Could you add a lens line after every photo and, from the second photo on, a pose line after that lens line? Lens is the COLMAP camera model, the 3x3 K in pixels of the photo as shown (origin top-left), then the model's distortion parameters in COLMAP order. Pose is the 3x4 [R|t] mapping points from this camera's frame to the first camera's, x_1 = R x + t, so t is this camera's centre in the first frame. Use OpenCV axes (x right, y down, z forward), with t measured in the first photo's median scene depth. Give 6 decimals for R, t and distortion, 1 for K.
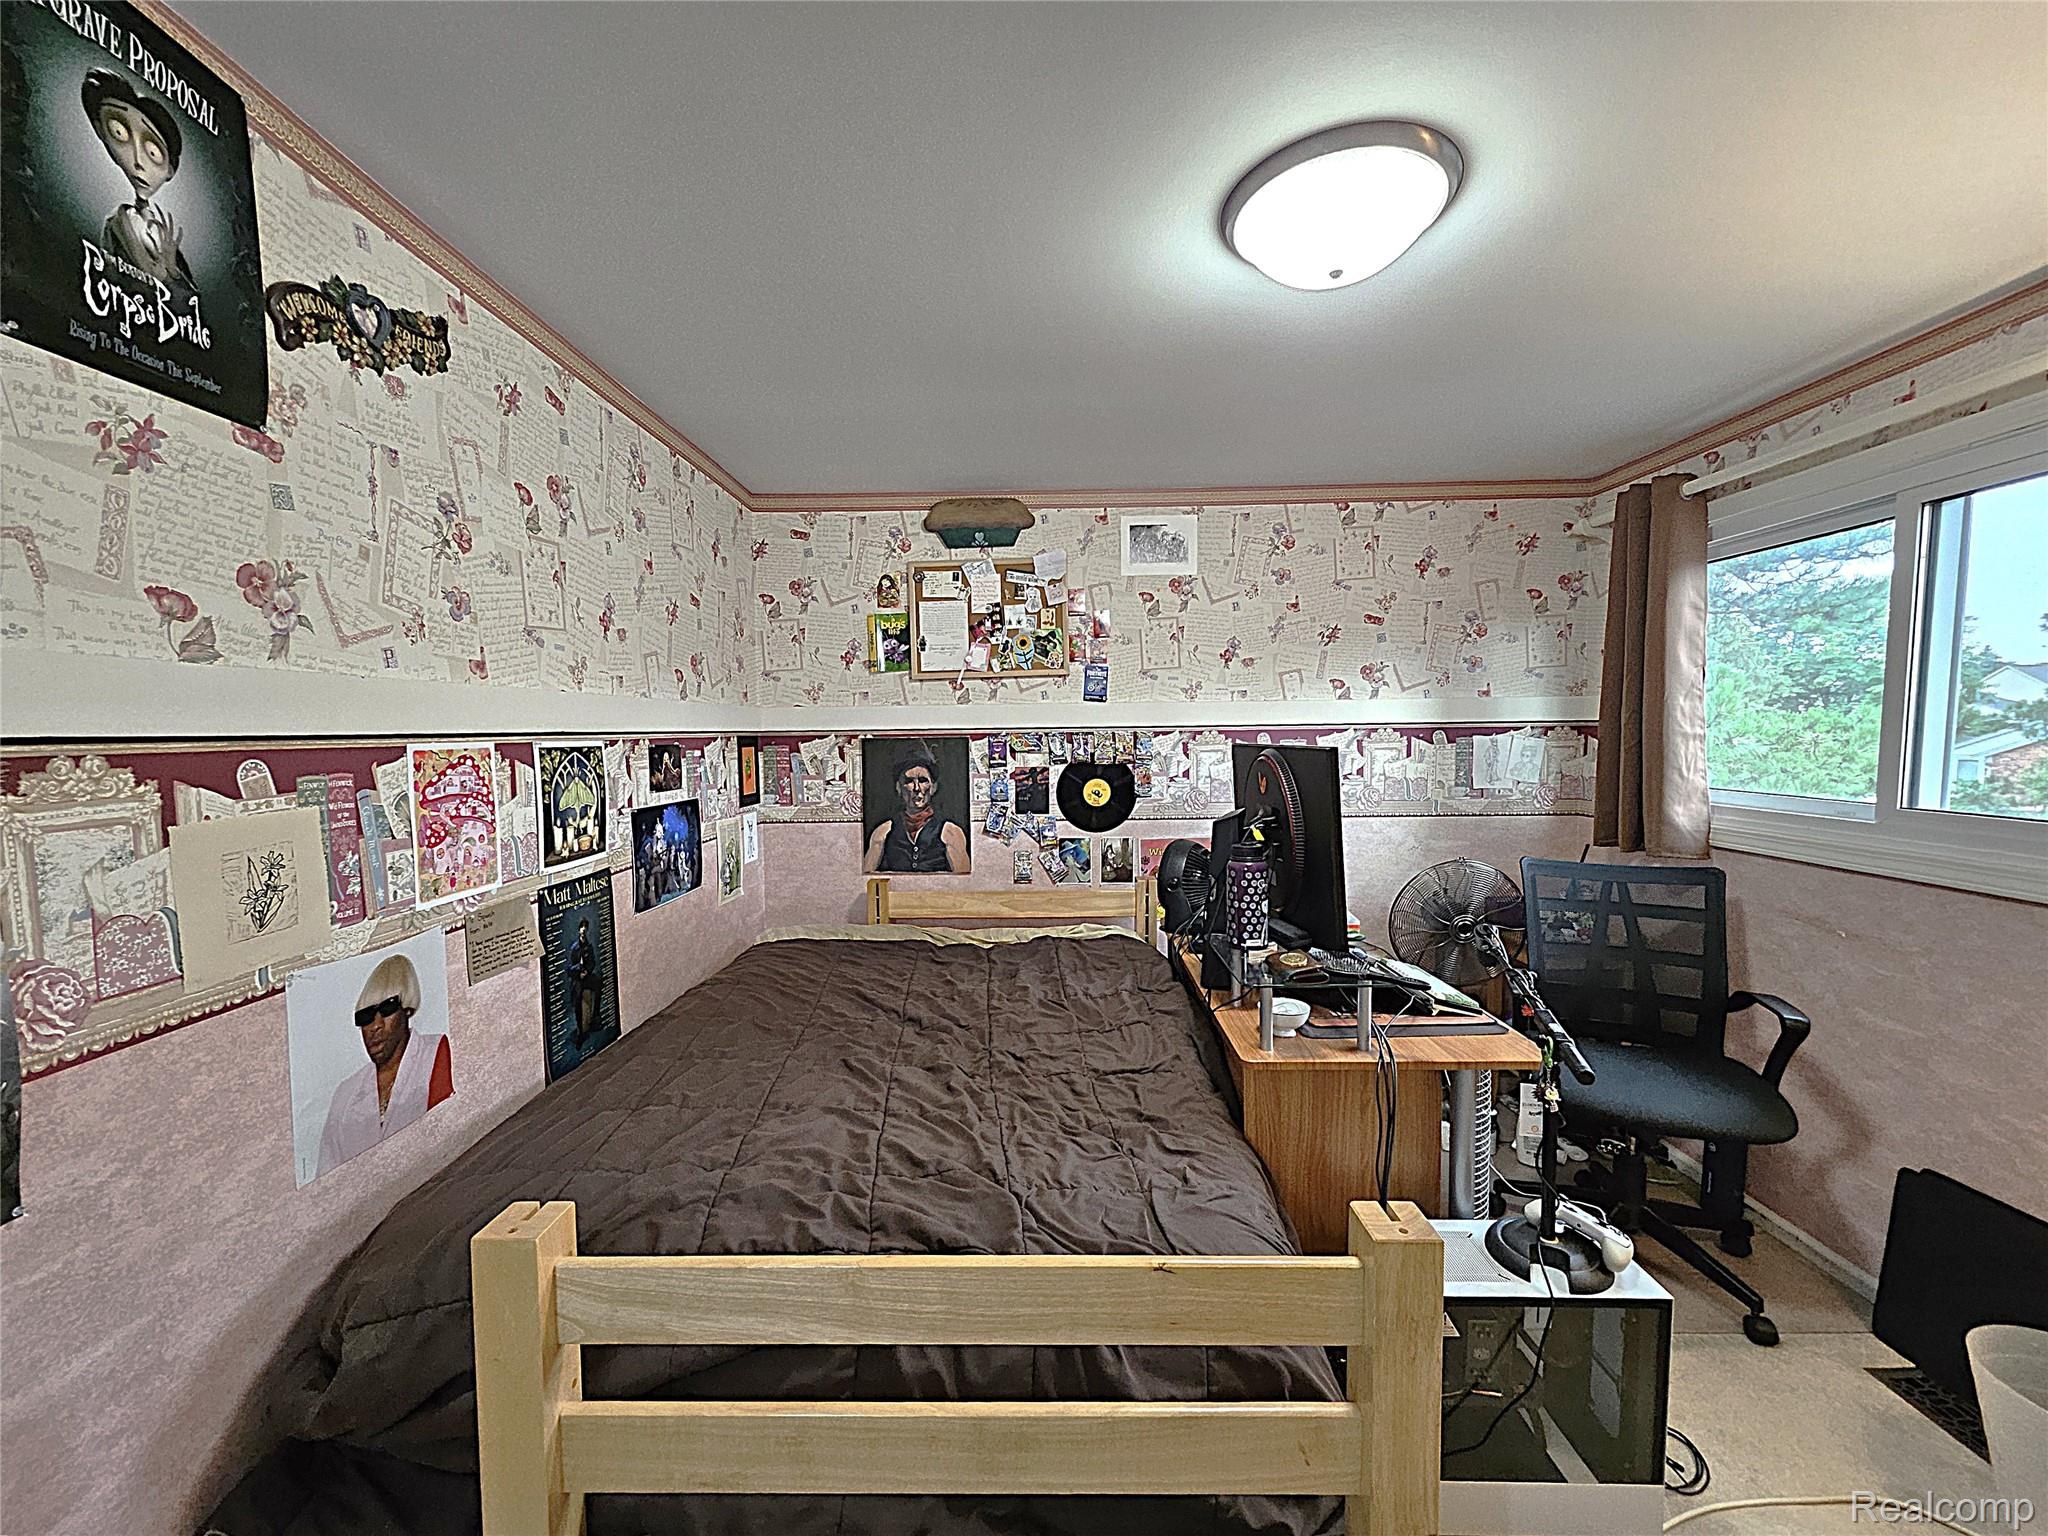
lens RADIAL K [[809.7, 0, 1037.2], [0, 809.7, 776.8], [0, 0, 1]] dist [0.008157, -0.001629]
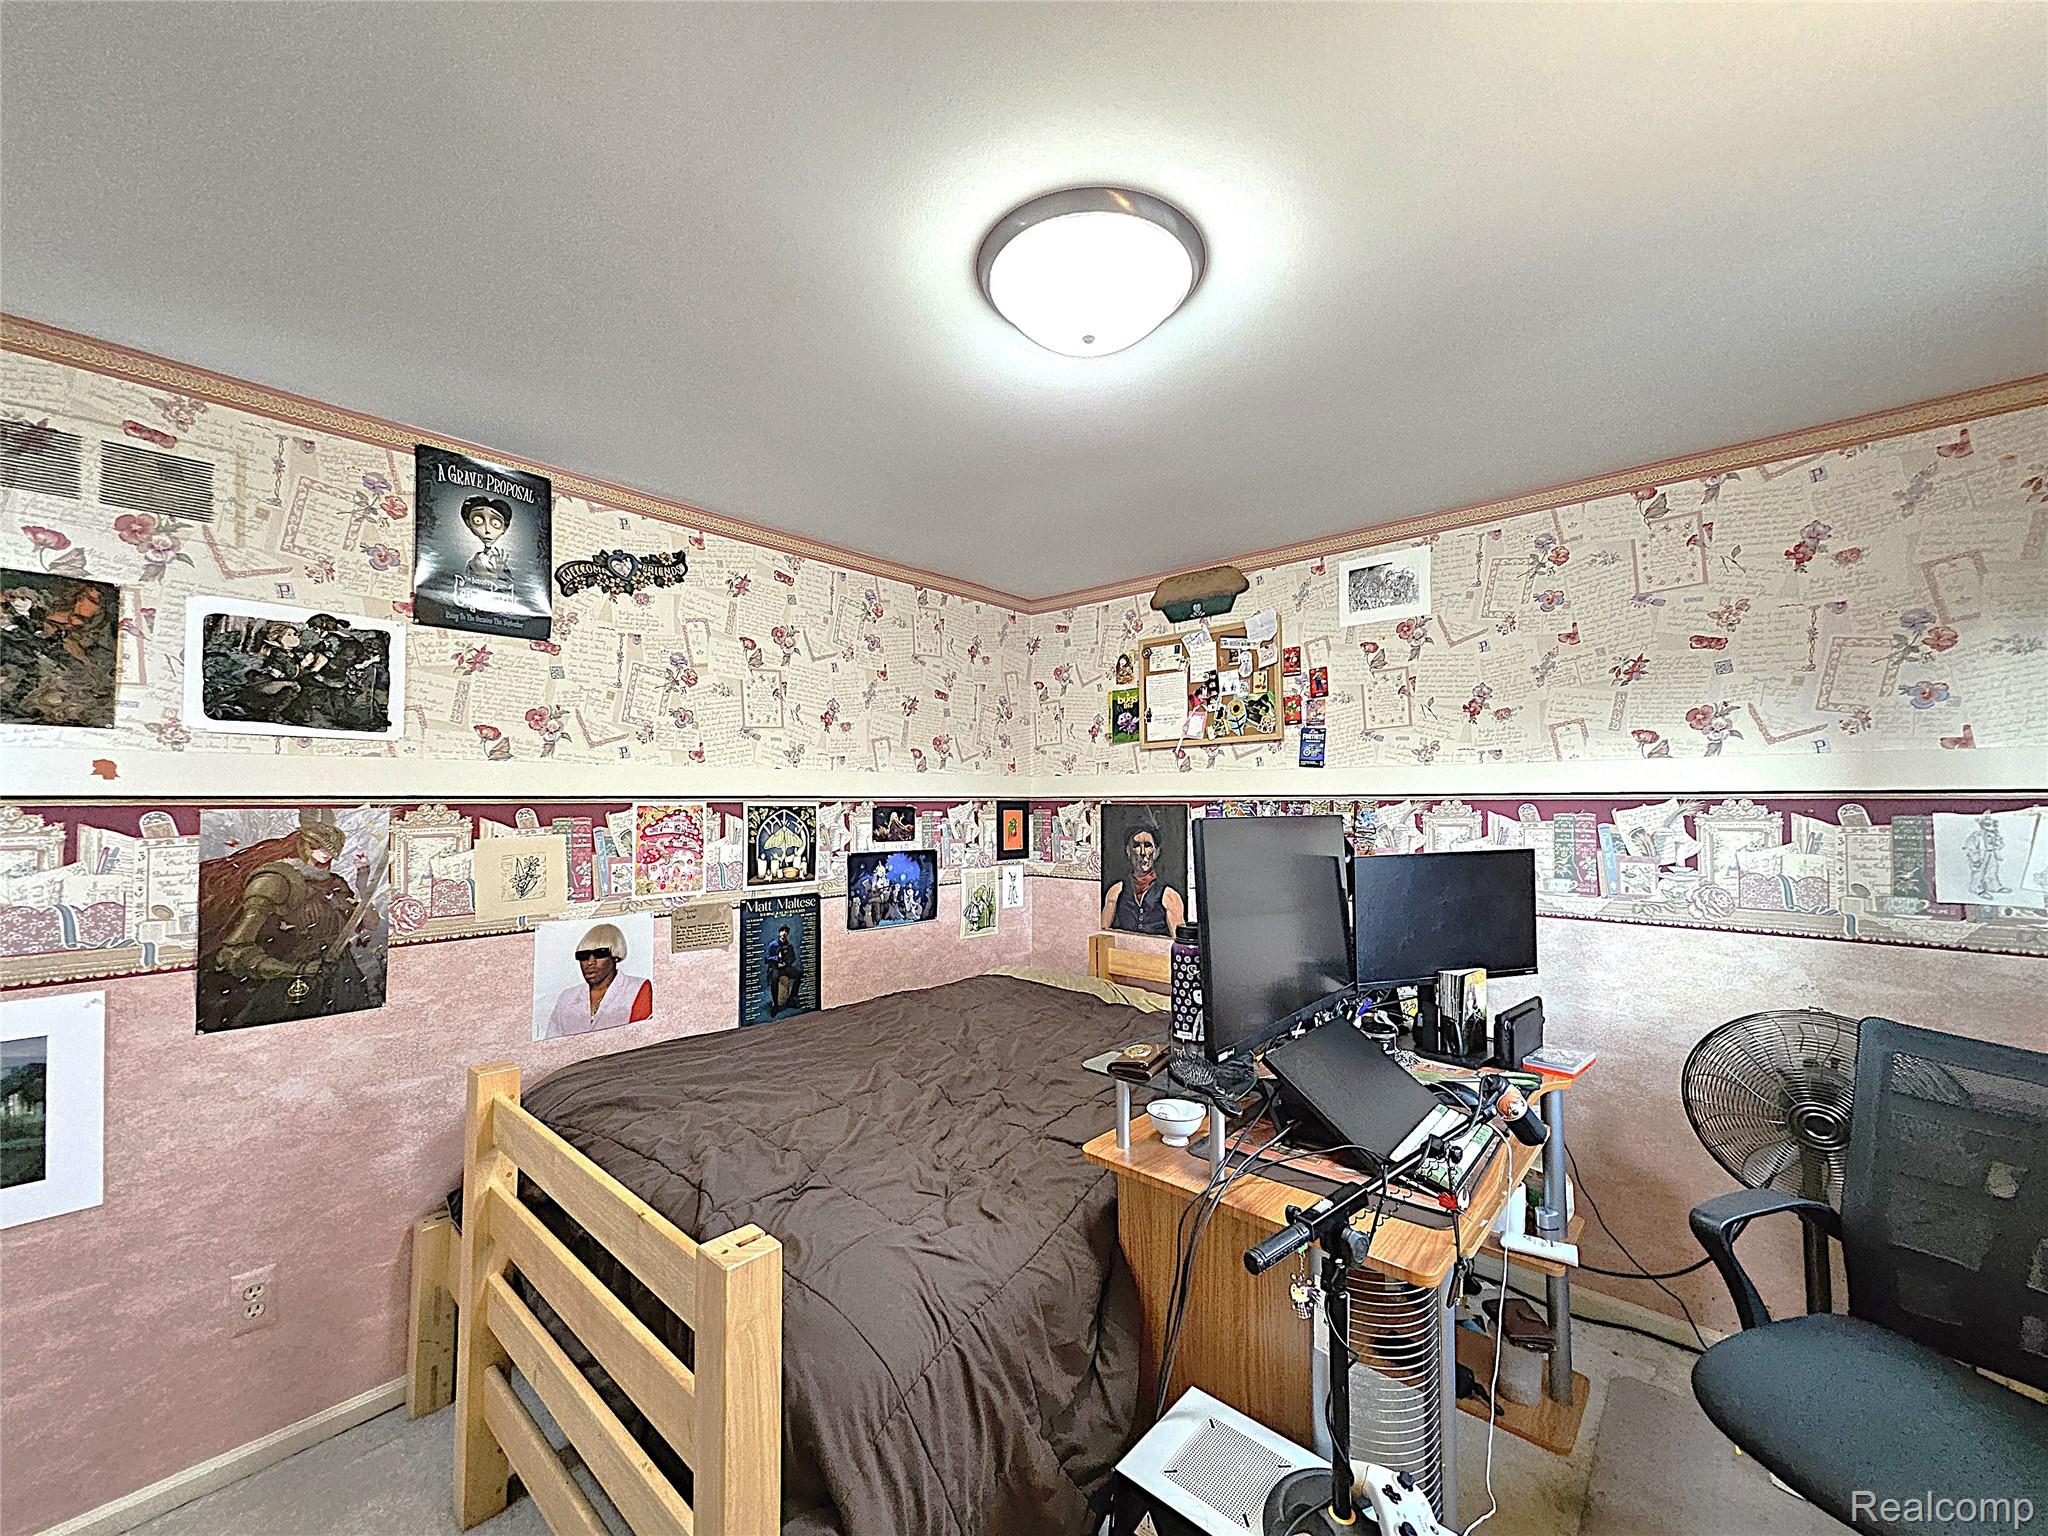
lens RADIAL K [[809.7, 0, 1044.8], [0, 809.7, 780.3], [0, 0, 1]] dist [0.008157, -0.001629]
pose [[0.757575, -0.006341, -0.652717, 0.681681], [-0.044943, 0.997073, -0.061850, -0.012976], [0.651199, 0.076191, 0.755073, 0.183984]]
